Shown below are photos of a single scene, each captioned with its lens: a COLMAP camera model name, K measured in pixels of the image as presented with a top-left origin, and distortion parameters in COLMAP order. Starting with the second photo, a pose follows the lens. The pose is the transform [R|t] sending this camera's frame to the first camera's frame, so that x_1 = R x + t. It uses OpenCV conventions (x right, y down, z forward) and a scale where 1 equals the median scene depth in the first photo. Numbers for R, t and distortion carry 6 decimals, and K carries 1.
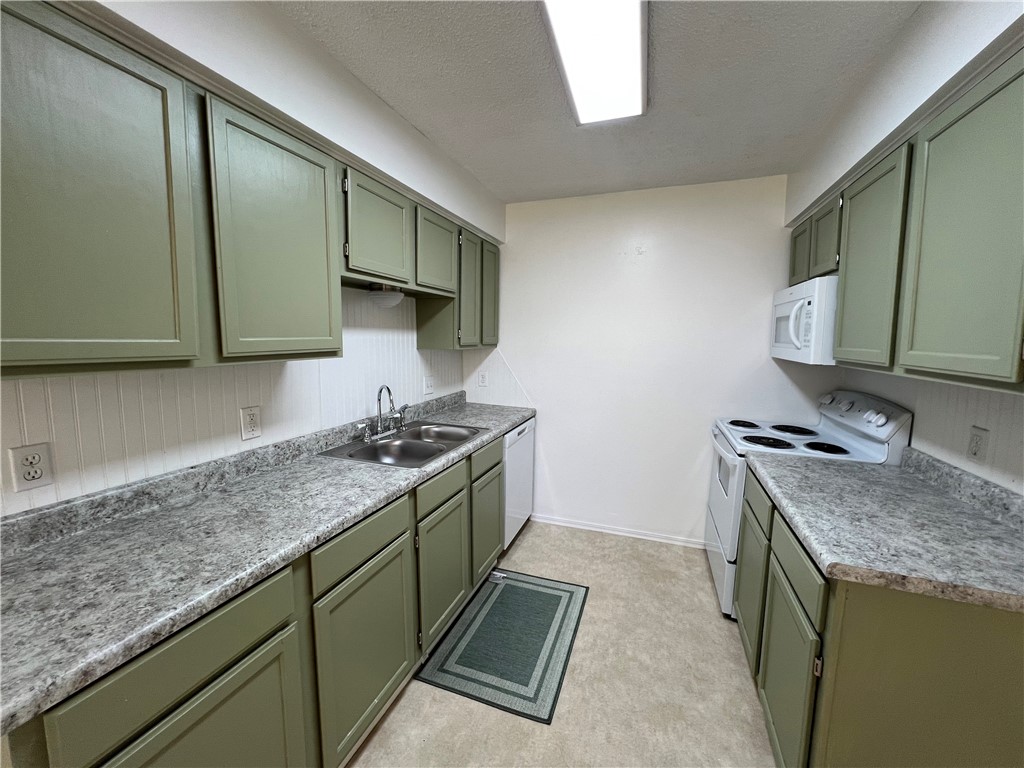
lens RADIAL K [[407.9, 0, 509.2], [0, 407.9, 380.9], [0, 0, 1]] dist [-0.003047, -0.000027]
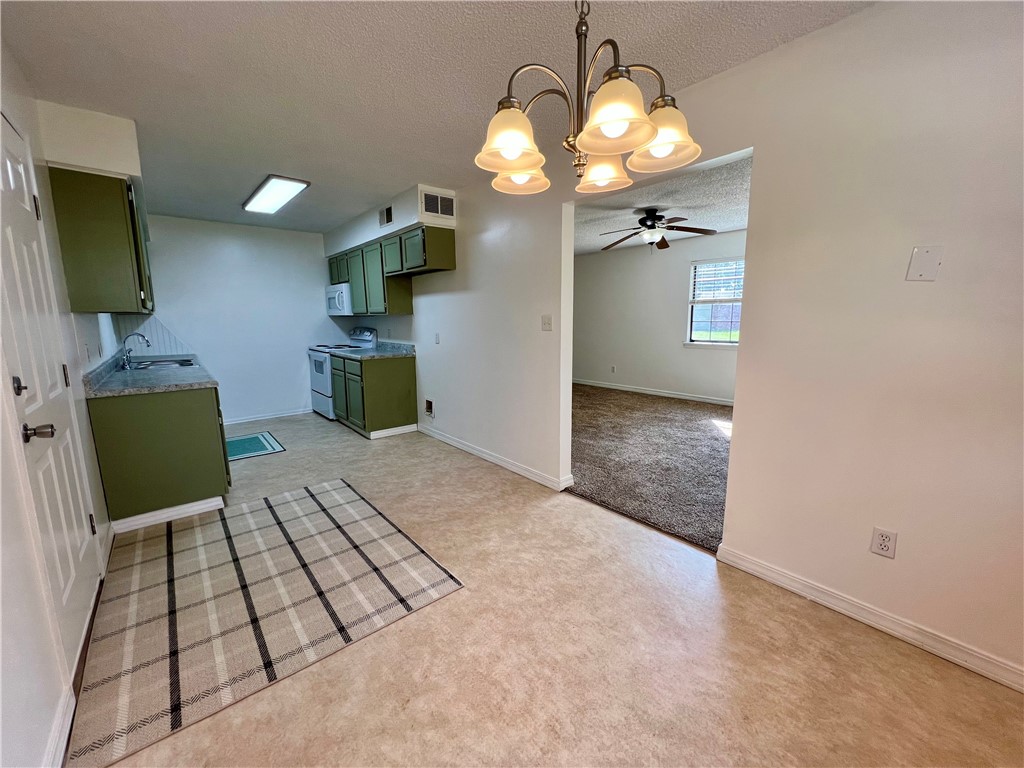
lens RADIAL K [[408.4, 0, 509.0], [0, 408.4, 381.0], [0, 0, 1]] dist [-0.005212, 0.000845]
pose [[0.497941, -0.150659, 0.854024, -1.288704], [0.108705, 0.987870, 0.110890, 0.240752], [-0.860371, 0.037620, 0.508278, -1.517527]]
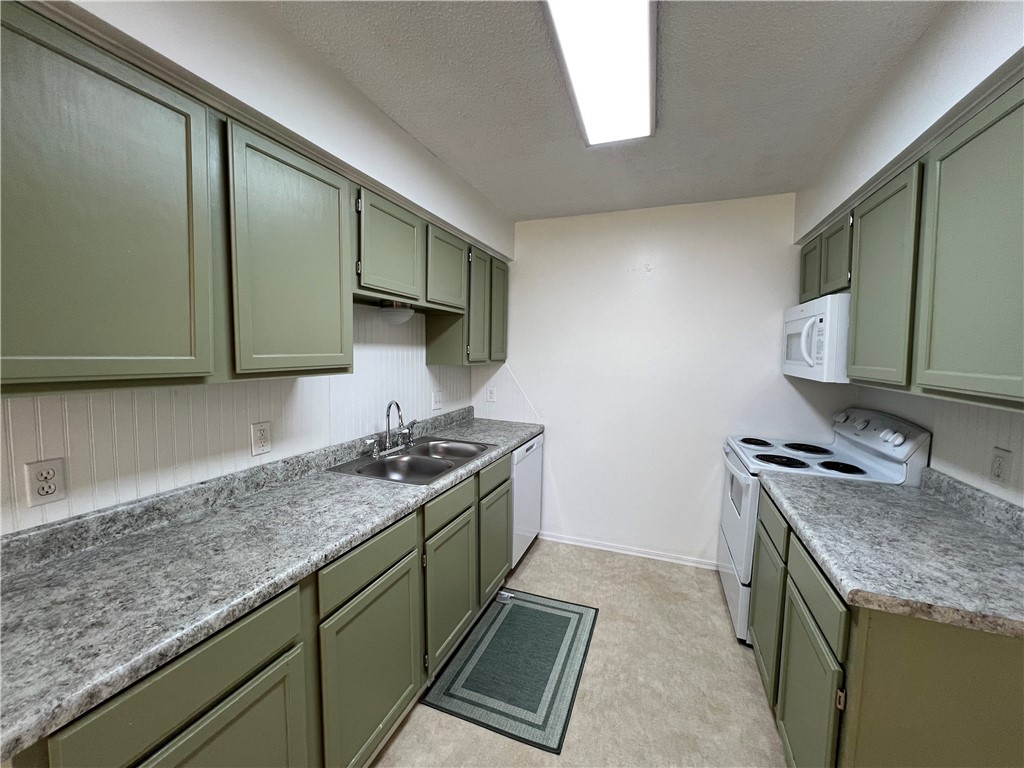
lens RADIAL K [[407.9, 0, 509.2], [0, 407.9, 380.9], [0, 0, 1]] dist [-0.003047, -0.000027]
pose [[0.999846, 0.004530, -0.016960, -0.006222], [-0.005127, 0.999362, -0.035355, -0.005991], [0.016789, 0.035436, 0.999231, 0.001761]]
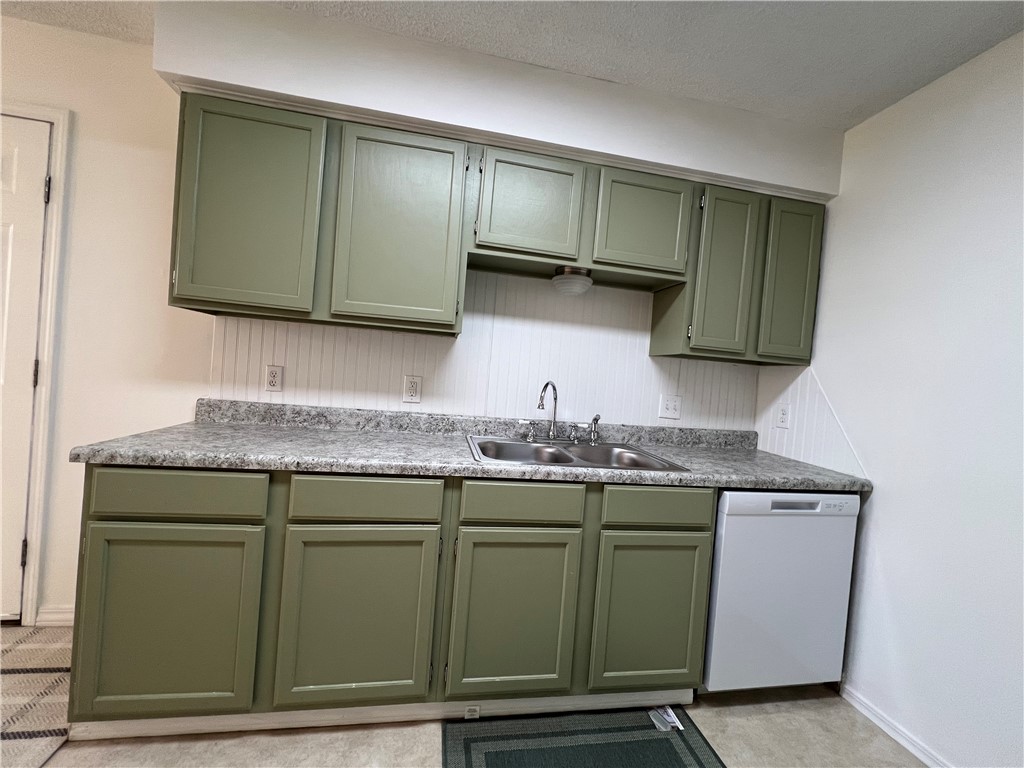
lens RADIAL K [[407.9, 0, 509.2], [0, 407.9, 380.9], [0, 0, 1]] dist [-0.003047, -0.000027]
pose [[0.505636, 0.045434, -0.861550, 0.521220], [-0.169856, 0.984310, -0.047780, 0.086287], [0.845861, 0.170498, 0.505420, 0.620761]]
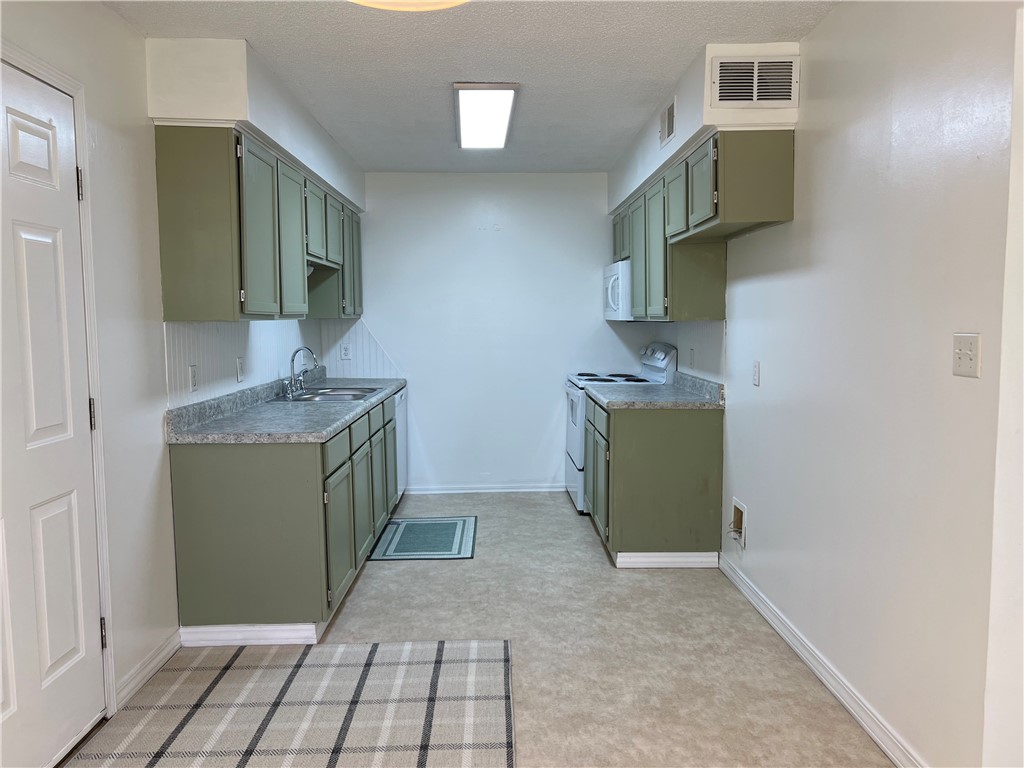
lens RADIAL K [[767.3, 0, 522.7], [0, 767.3, 385.9], [0, 0, 1]] dist [0.025336, -0.006642]
pose [[0.926079, -0.050906, 0.373881, -0.708820], [0.058182, 0.998272, -0.008193, 0.223358], [-0.372818, 0.029341, 0.927441, -1.609905]]
